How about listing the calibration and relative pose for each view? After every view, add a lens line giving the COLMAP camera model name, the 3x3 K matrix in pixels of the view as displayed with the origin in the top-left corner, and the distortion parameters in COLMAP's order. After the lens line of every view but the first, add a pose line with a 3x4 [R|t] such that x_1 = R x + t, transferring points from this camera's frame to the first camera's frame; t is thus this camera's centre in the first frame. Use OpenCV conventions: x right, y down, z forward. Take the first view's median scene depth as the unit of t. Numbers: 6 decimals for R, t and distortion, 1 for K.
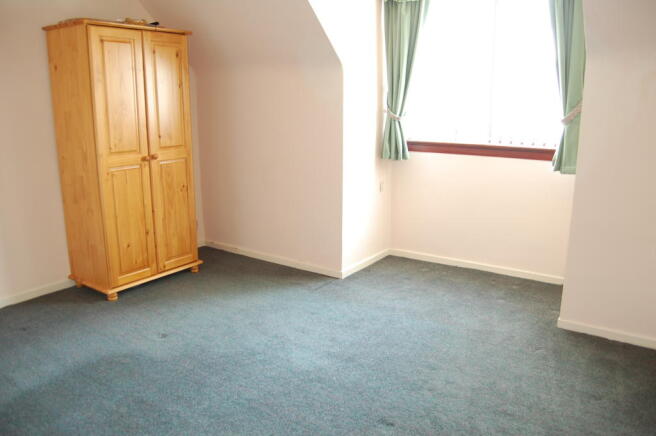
lens RADIAL K [[518.9, 0, 328.0], [0, 518.9, 218.0], [0, 0, 1]] dist [-0.006824, -0.006190]
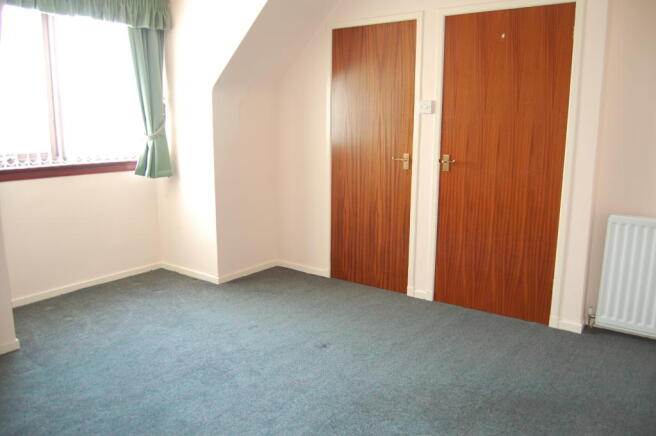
lens RADIAL K [[518.9, 0, 328.0], [0, 518.9, 218.0], [0, 0, 1]] dist [-0.006824, -0.006190]
pose [[0.067078, -0.189525, 0.979582, -0.717034], [0.230330, 0.958216, 0.169619, -0.103715], [-0.970798, 0.214250, 0.107928, 0.452856]]
